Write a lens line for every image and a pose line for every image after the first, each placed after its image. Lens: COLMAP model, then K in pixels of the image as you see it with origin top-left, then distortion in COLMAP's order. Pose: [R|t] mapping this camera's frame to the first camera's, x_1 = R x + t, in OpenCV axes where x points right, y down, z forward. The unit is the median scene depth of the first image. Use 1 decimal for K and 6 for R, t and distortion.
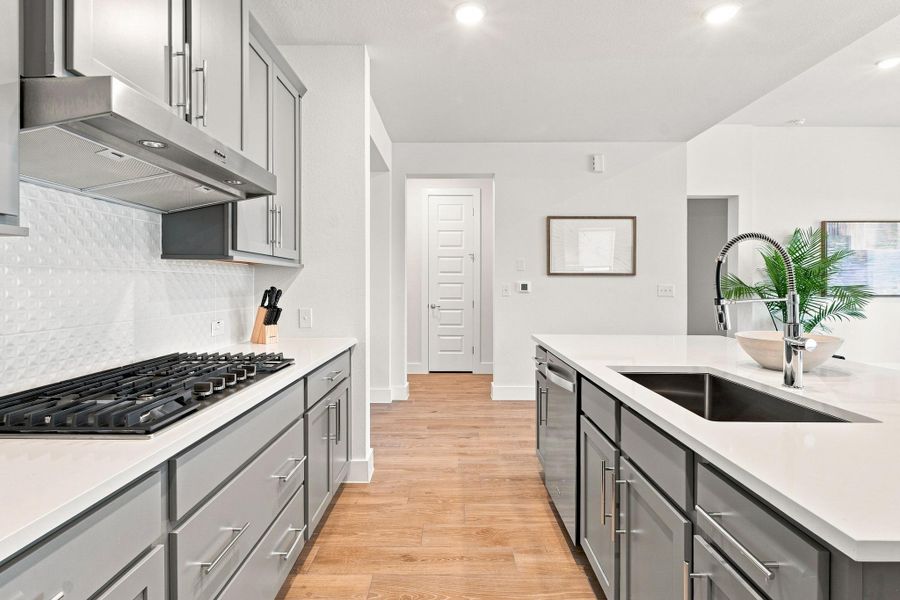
lens RADIAL K [[447.5, 0, 446.1], [0, 447.5, 284.0], [0, 0, 1]] dist [-0.004239, -0.000676]
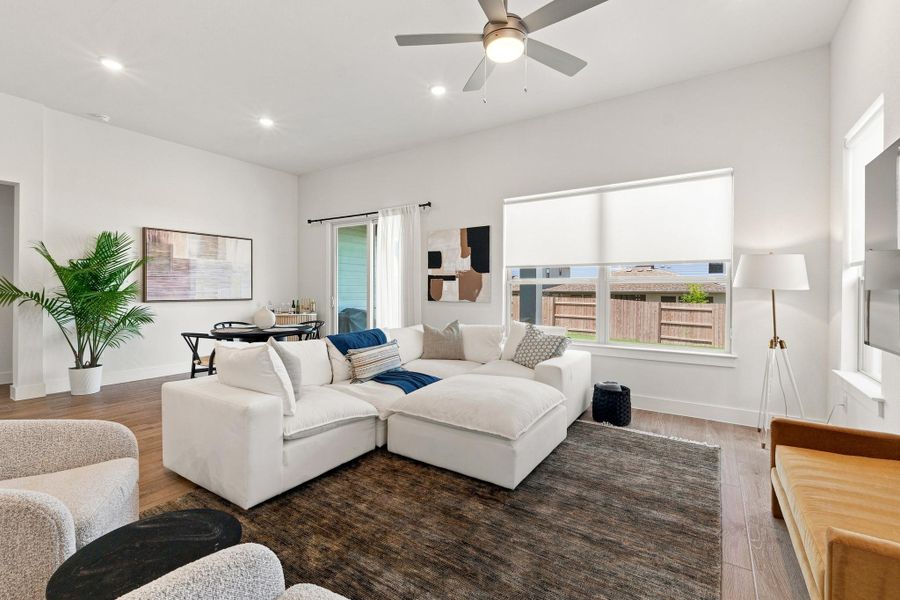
lens RADIAL K [[396.6, 0, 448.6], [0, 396.6, 291.7], [0, 0, 1]] dist [-0.003401, -0.000371]
pose [[0.549726, -0.002296, 0.835342, 0.974222], [-0.001309, 0.999993, 0.003610, 0.000525], [-0.835344, -0.003078, 0.549719, -0.140193]]
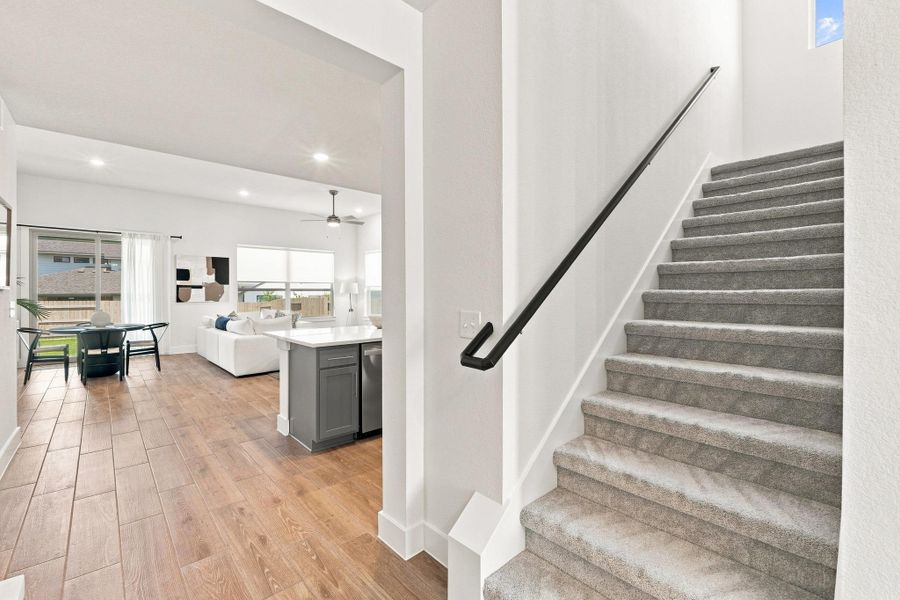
lens RADIAL K [[390.9, 0, 447.3], [0, 390.9, 288.9], [0, 0, 1]] dist [-0.002608, -0.000281]
pose [[-0.674950, 0.005479, 0.737843, -0.817053], [0.002090, 0.999983, -0.005514, -0.024005], [-0.737860, -0.002179, -0.674950, 1.455341]]
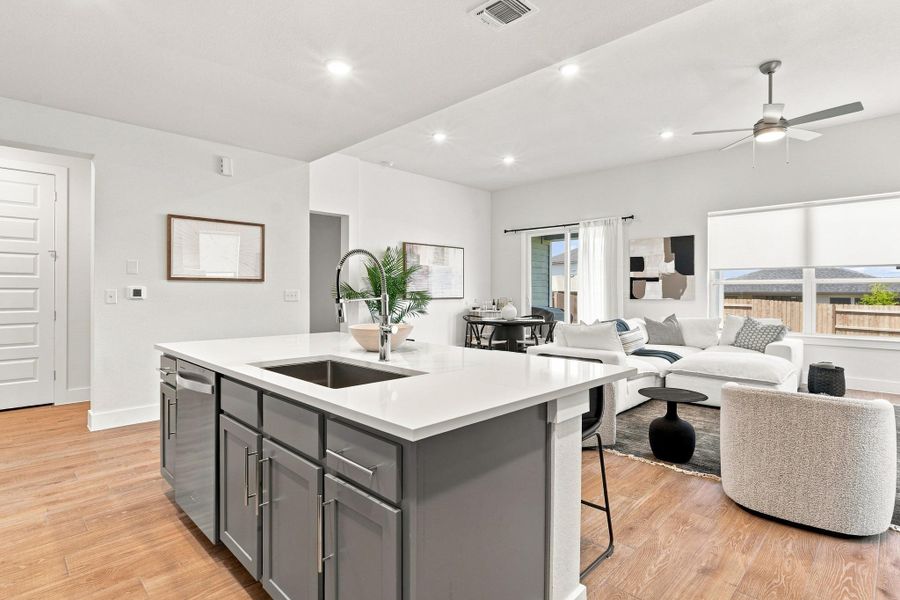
lens RADIAL K [[456.3, 0, 449.0], [0, 456.3, 291.7], [0, 0, 1]] dist [-0.001425, 0.000218]
pose [[0.698127, -0.001361, 0.715972, -0.054987], [0.000618, 0.999999, 0.001299, 0.006181], [-0.715974, -0.000465, 0.698127, -0.074031]]
